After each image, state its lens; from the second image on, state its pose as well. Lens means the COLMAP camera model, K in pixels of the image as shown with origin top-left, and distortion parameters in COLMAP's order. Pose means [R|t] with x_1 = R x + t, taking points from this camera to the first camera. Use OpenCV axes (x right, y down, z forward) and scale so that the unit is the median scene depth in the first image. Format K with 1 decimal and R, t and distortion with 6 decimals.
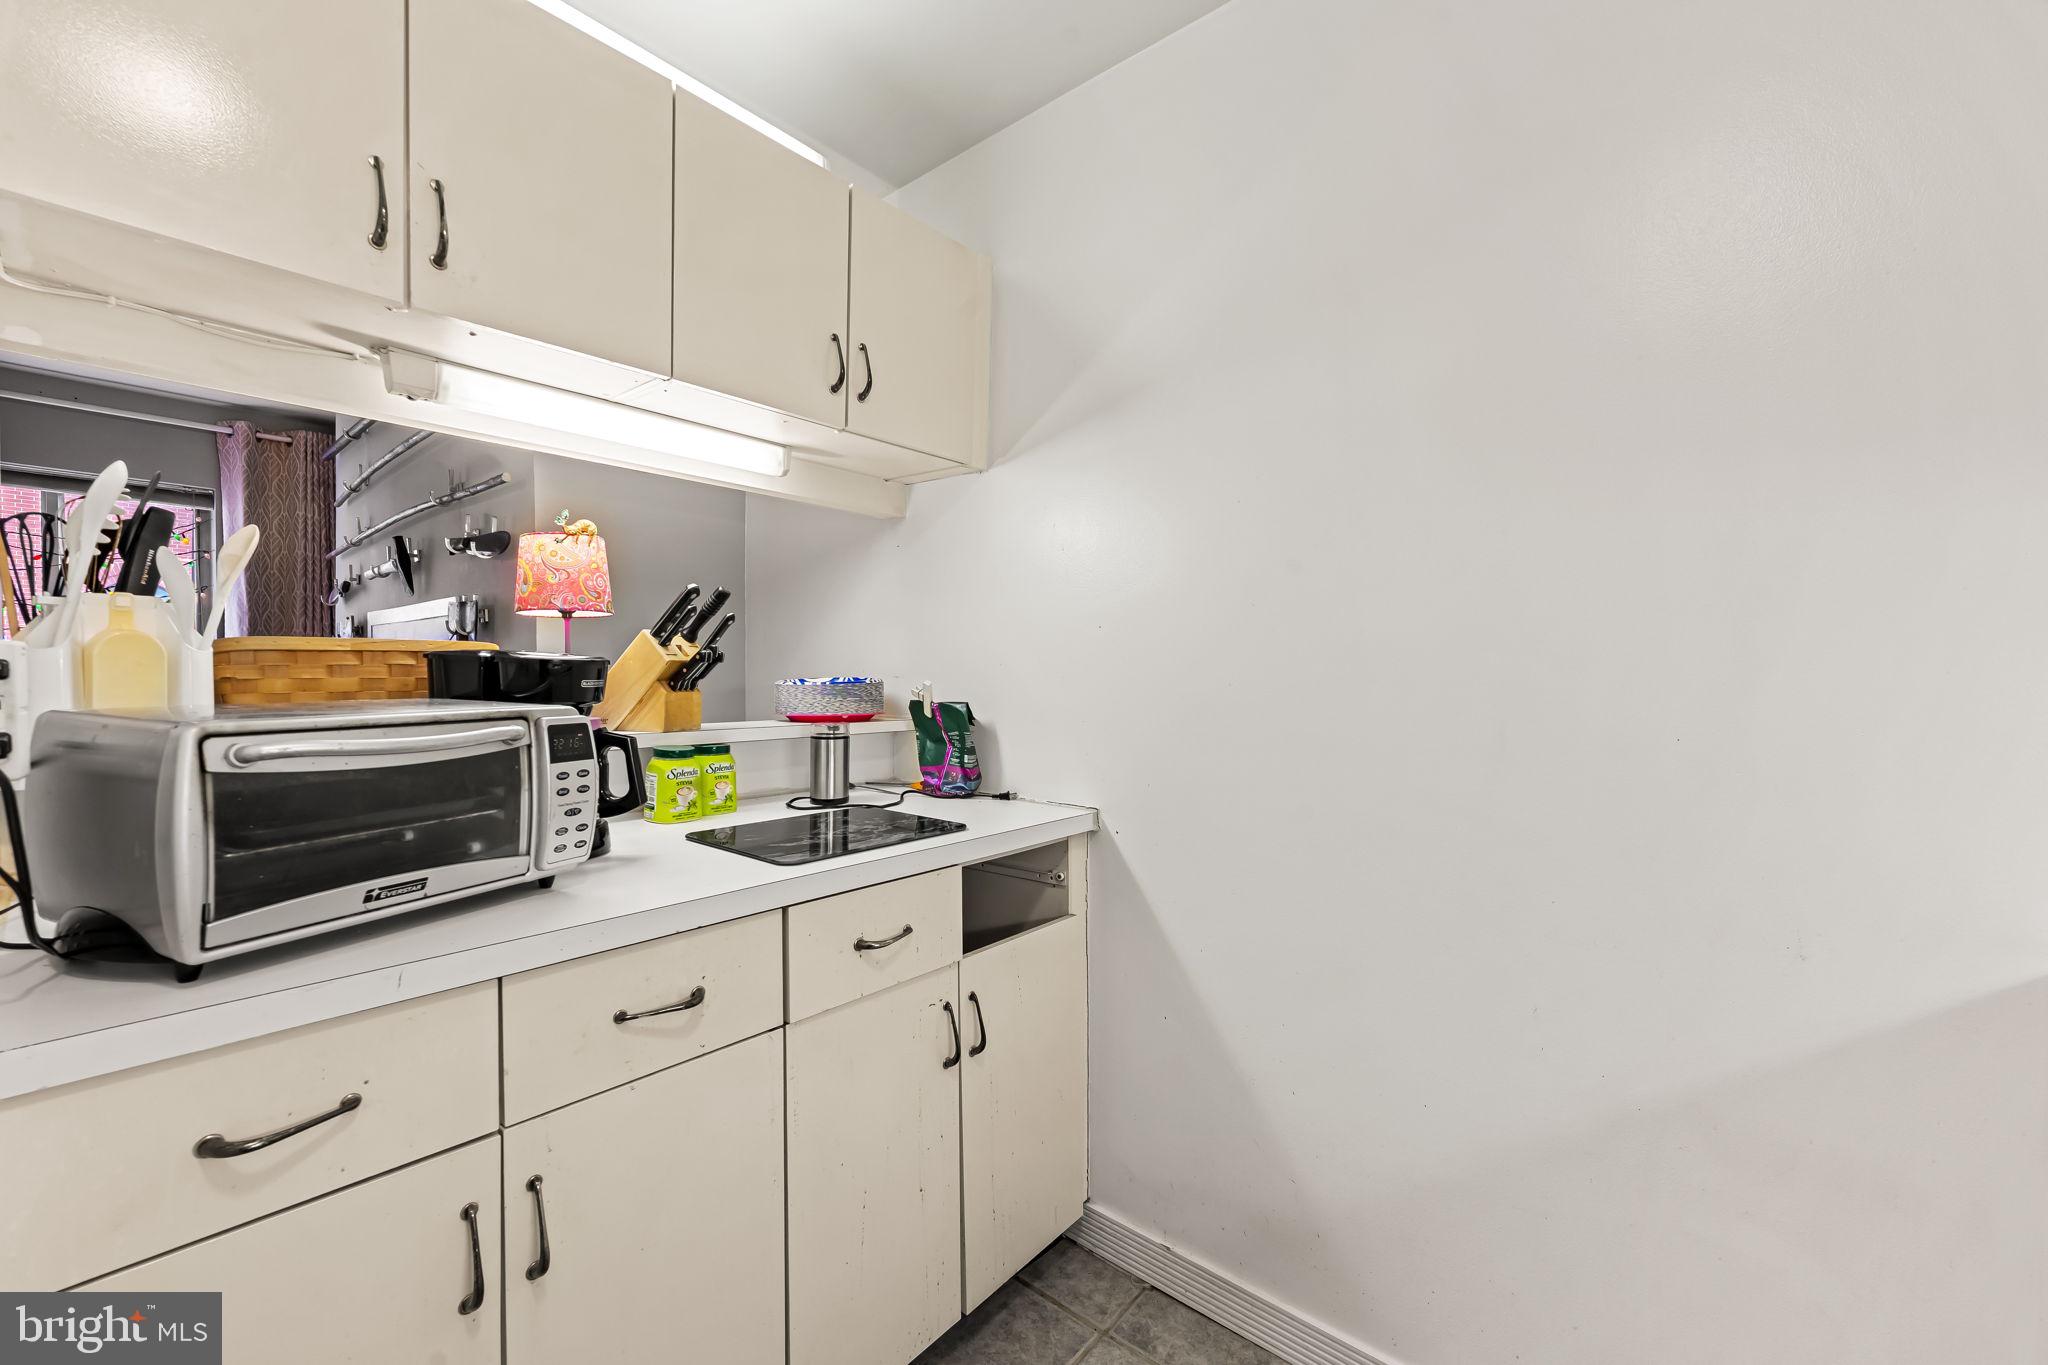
lens RADIAL K [[820.7, 0, 999.5], [0, 820.7, 667.2], [0, 0, 1]] dist [-0.001846, -0.000133]
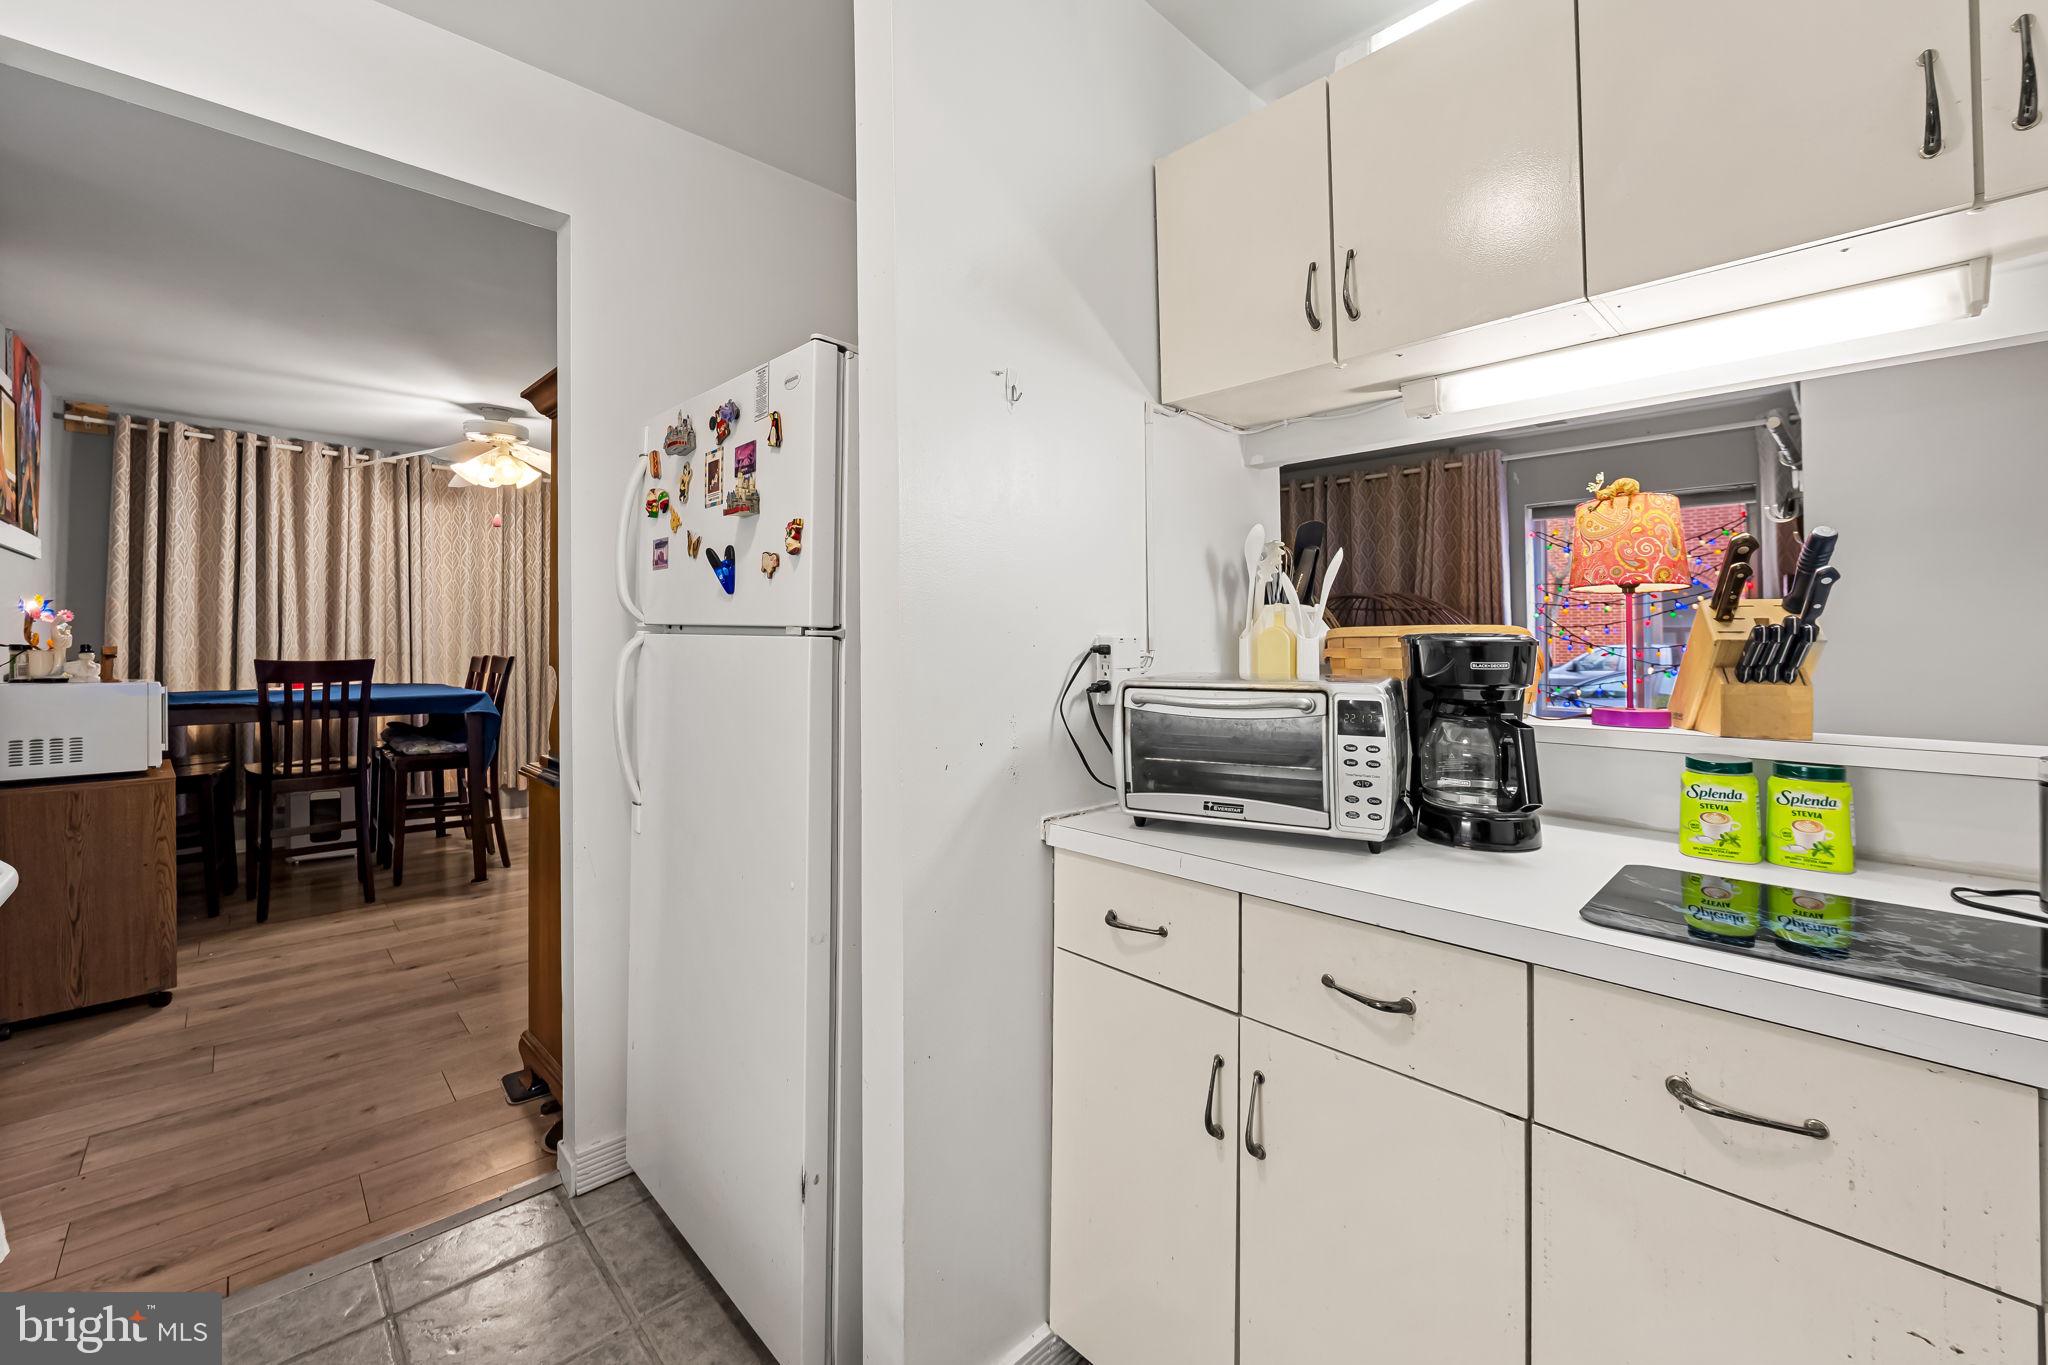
lens RADIAL K [[837.1, 0, 1054.0], [0, 837.1, 634.2], [0, 0, 1]] dist [-0.000249, -0.000097]
pose [[-0.062723, -0.021086, -0.997808, 0.536905], [-0.002928, 0.999776, -0.020944, 0.005599], [0.998027, 0.001608, -0.062771, 0.603974]]
